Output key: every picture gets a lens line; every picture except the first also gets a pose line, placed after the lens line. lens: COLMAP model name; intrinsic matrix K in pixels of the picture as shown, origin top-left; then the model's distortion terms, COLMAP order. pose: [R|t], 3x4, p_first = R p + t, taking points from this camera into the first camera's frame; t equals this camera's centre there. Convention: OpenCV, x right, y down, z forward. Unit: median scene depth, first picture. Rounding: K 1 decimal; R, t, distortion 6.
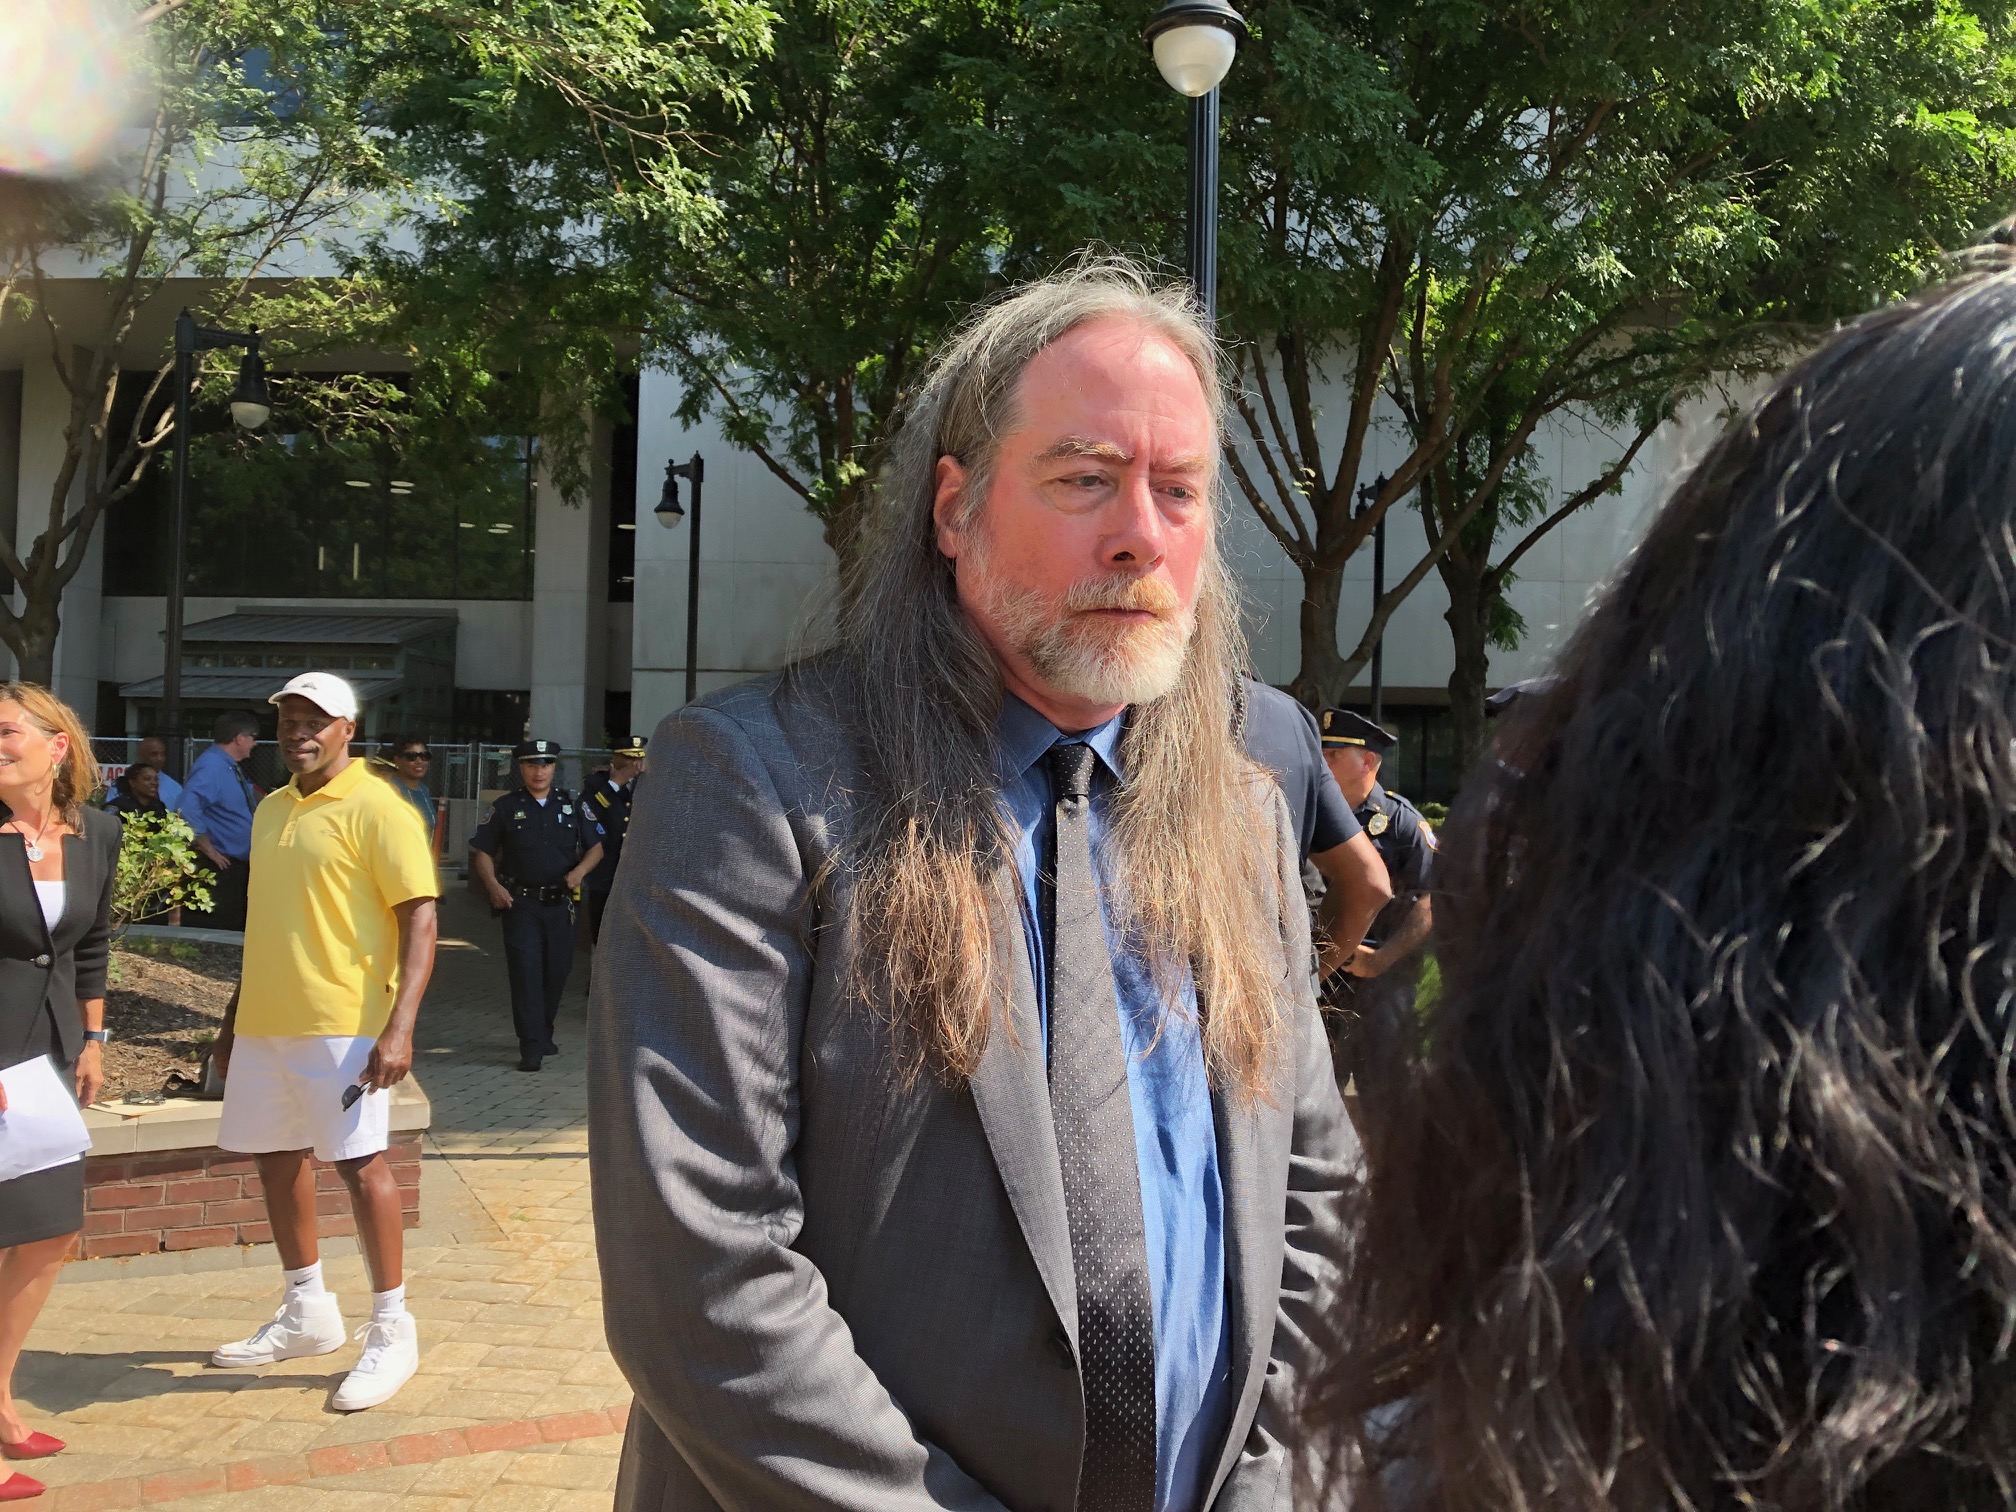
lens RADIAL K [[1634.5, 0, 1011.7], [0, 1634.5, 761.0], [0, 0, 1]] dist [0.013279, 0.001572]
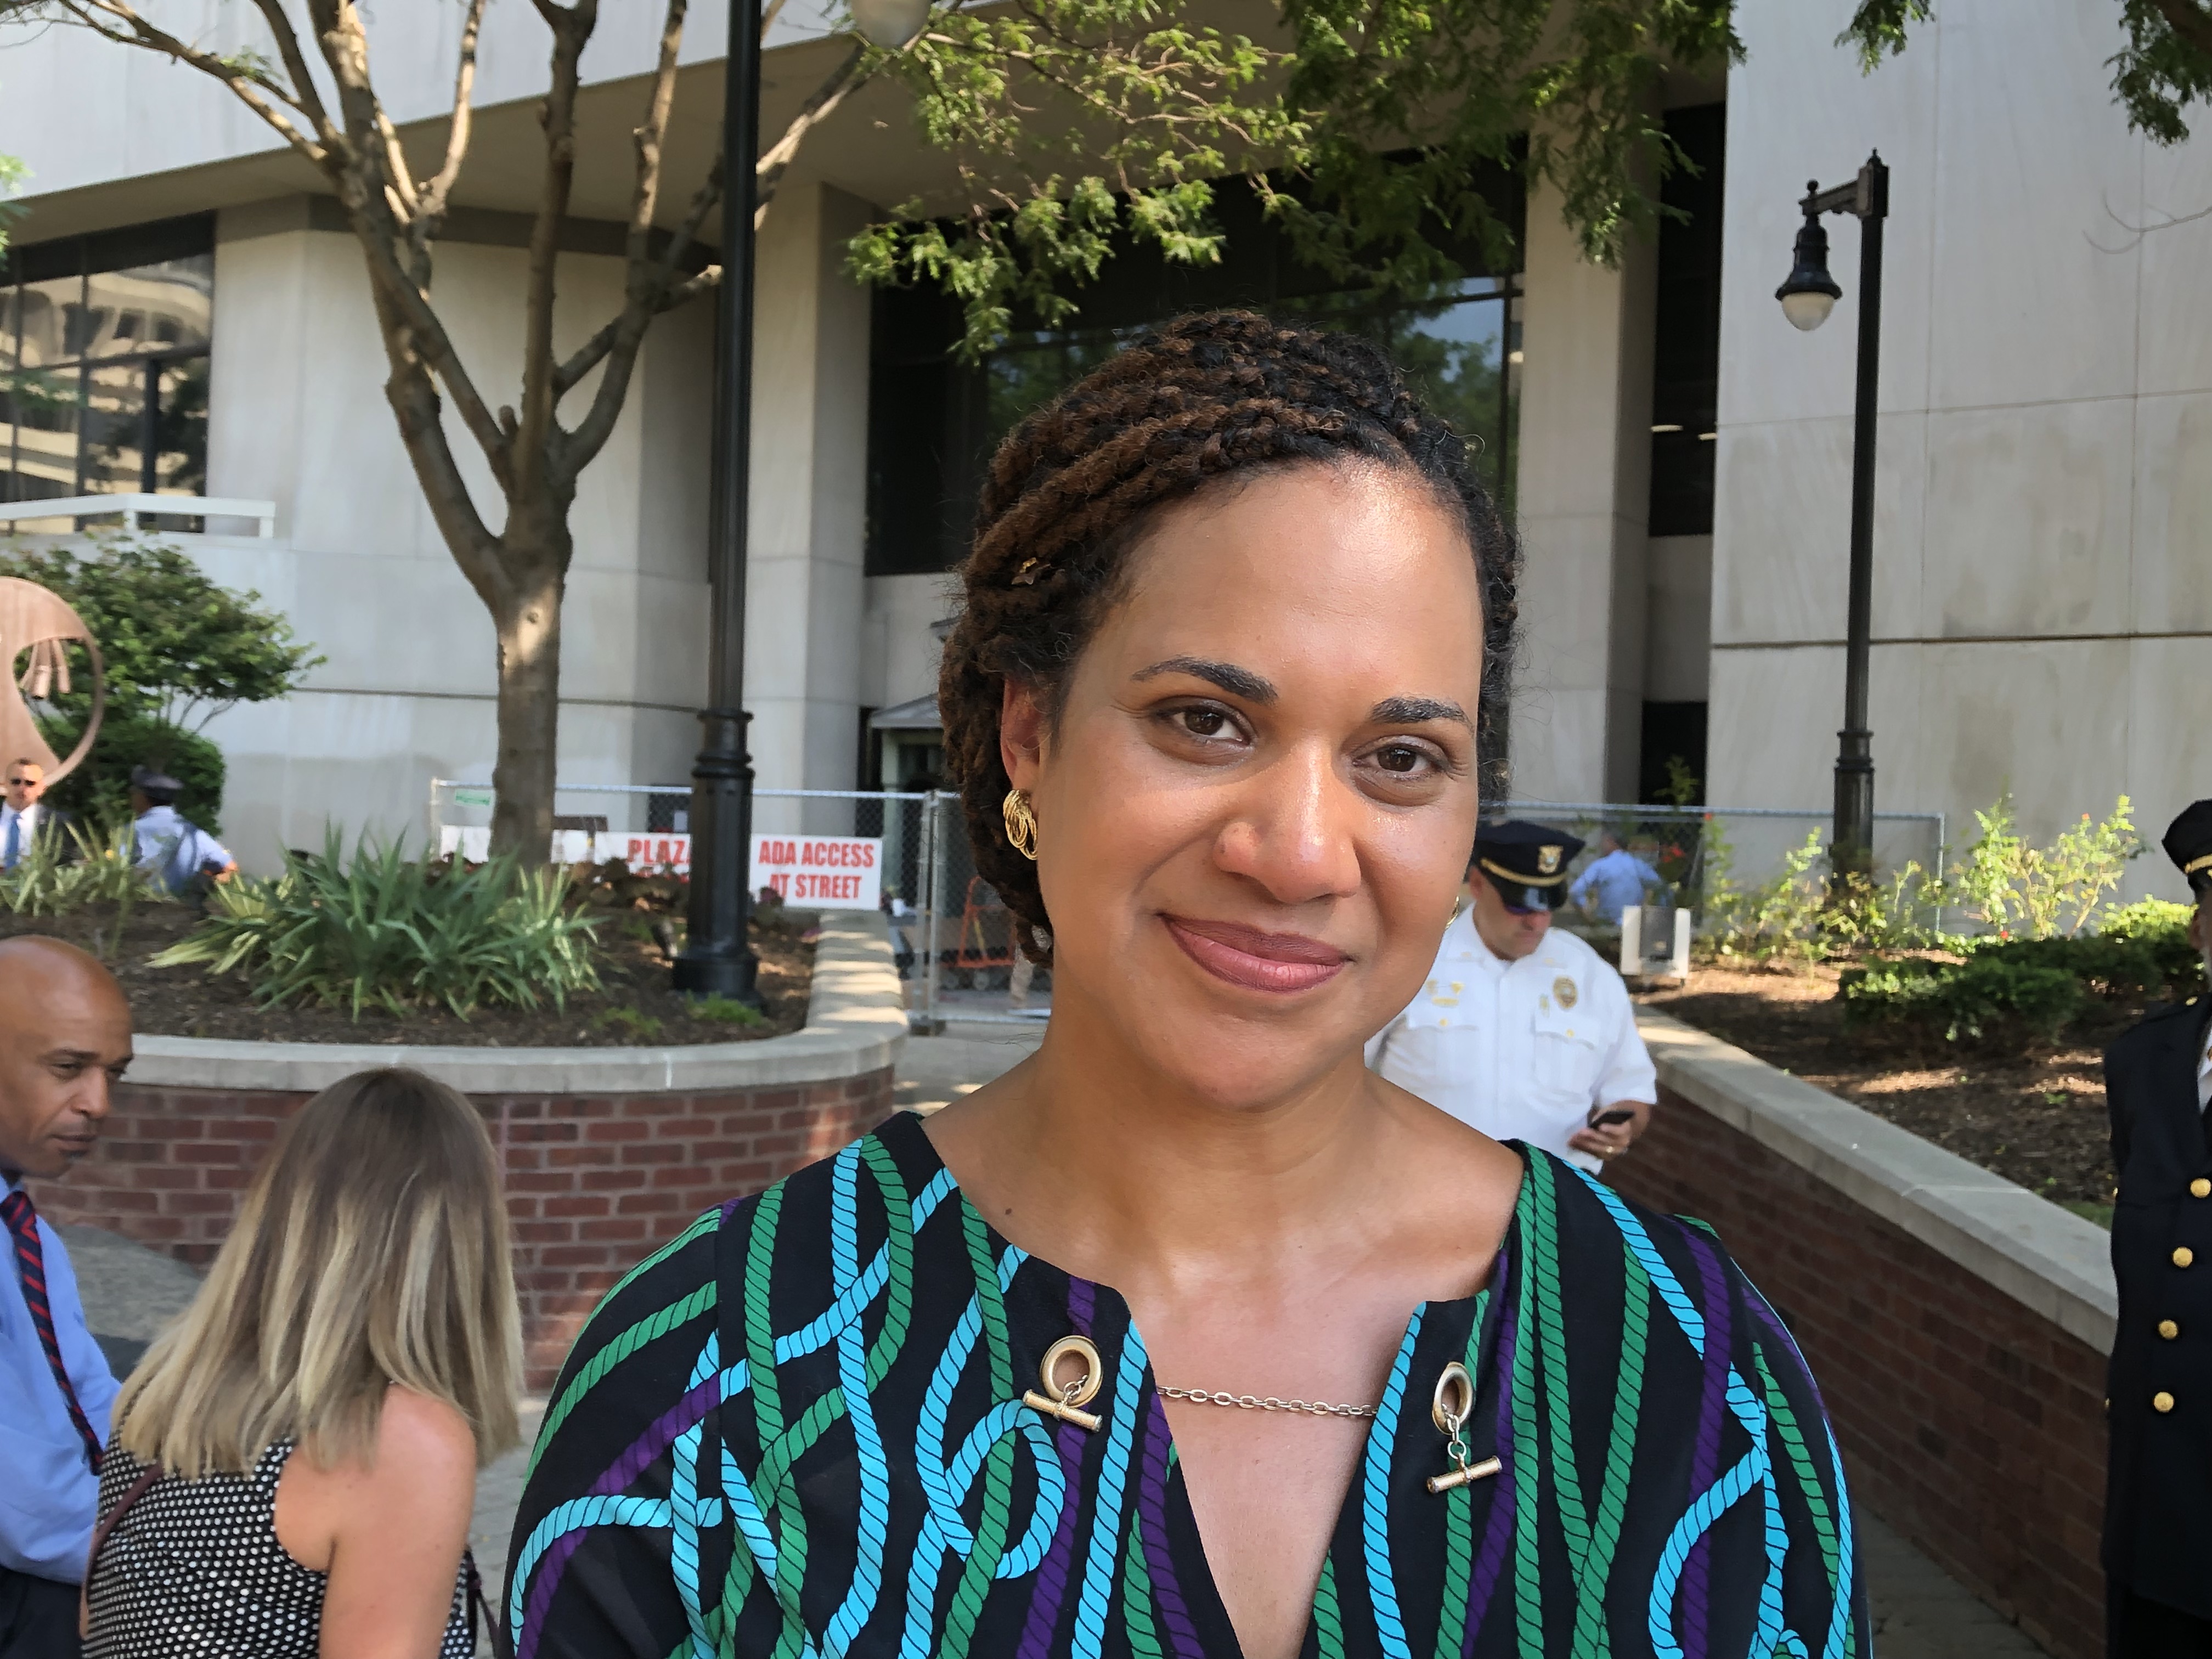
lens RADIAL K [[2323.1, 0, 1107.3], [0, 2323.1, 830.7], [0, 0, 1]] dist [-0.000223, 0.000000]
pose [[0.899394, -0.008368, -0.437058, -0.100440], [0.010069, 0.999948, 0.001575, -0.001171], [0.437022, -0.005817, 0.899432, 0.311796]]
